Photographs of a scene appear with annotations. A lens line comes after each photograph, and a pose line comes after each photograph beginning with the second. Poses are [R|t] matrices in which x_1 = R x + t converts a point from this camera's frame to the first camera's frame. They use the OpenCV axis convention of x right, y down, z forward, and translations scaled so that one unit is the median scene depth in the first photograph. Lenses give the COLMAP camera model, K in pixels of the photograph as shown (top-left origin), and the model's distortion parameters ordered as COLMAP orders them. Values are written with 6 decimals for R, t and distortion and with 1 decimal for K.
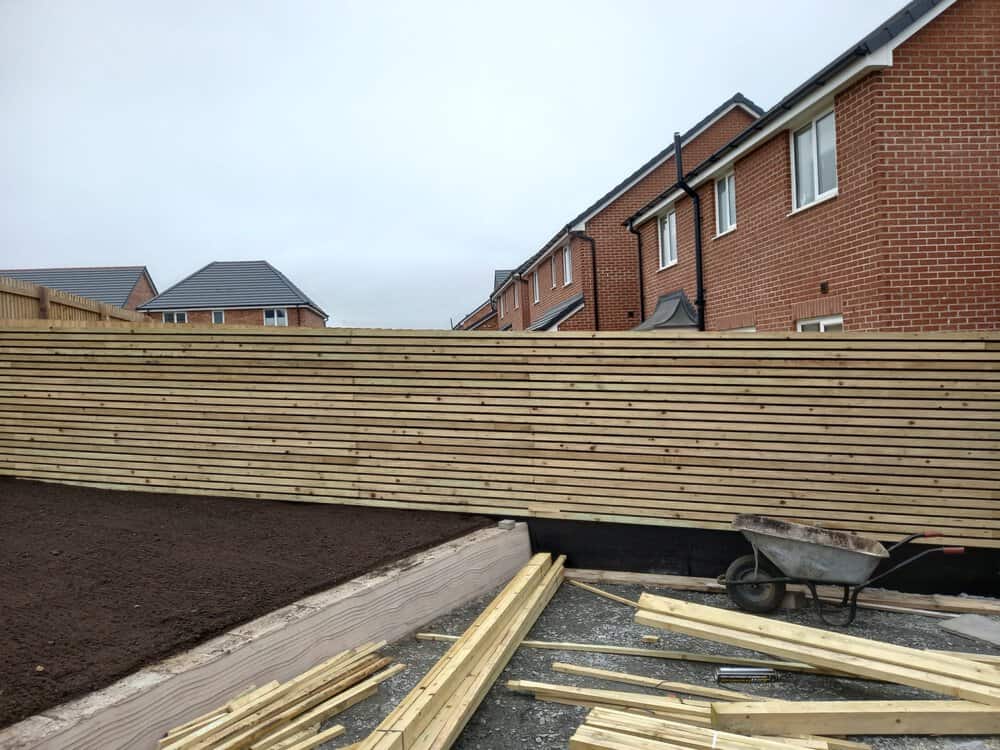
lens RADIAL K [[723.9, 0, 508.6], [0, 723.9, 378.5], [0, 0, 1]] dist [0.024617, -0.008663]
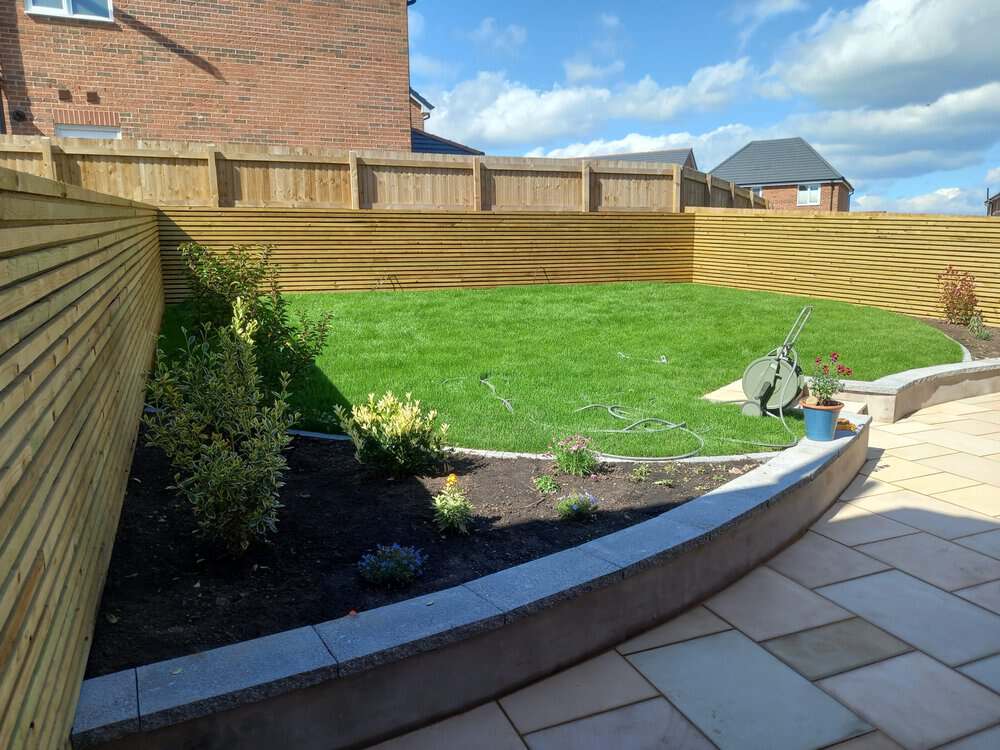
lens RADIAL K [[723.9, 0, 499.4], [0, 723.9, 371.4], [0, 0, 1]] dist [0.024617, -0.008663]
pose [[0.810928, 0.131224, -0.570242, -0.201410], [-0.034262, 0.983506, 0.177602, 0.014670], [0.584142, -0.124485, 0.802048, -0.911266]]
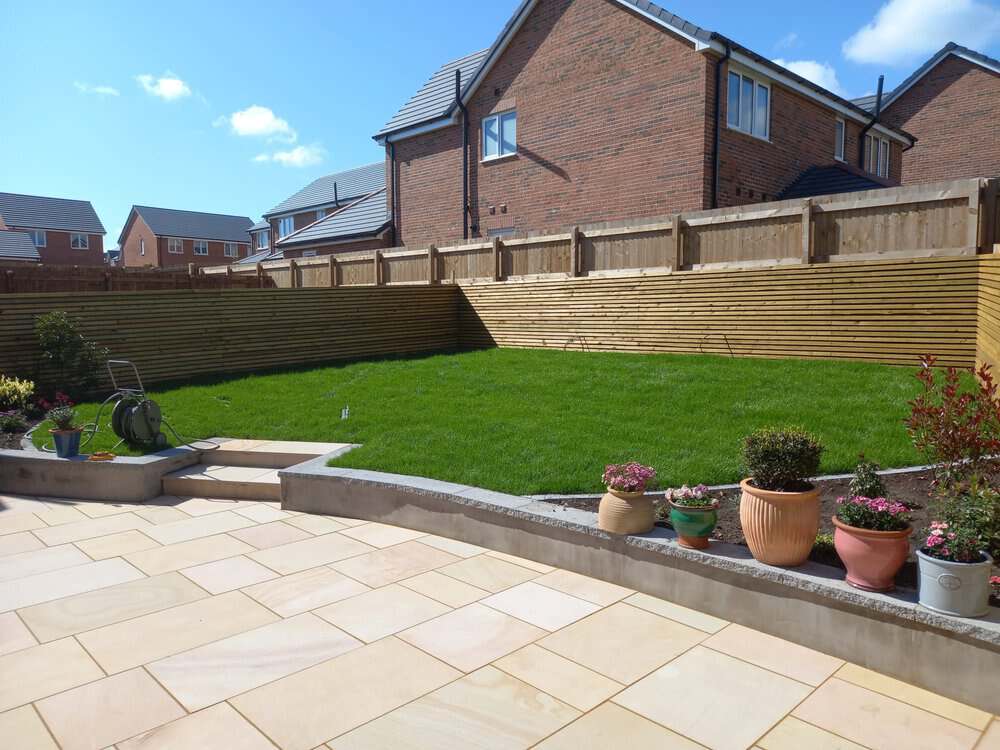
lens RADIAL K [[723.9, 0, 509.6], [0, 723.9, 377.7], [0, 0, 1]] dist [0.024617, -0.008663]
pose [[-0.231606, 0.125773, -0.964645, 0.425324], [-0.002546, 0.991525, 0.129889, -0.032372], [0.972806, 0.032539, -0.229323, 0.610132]]
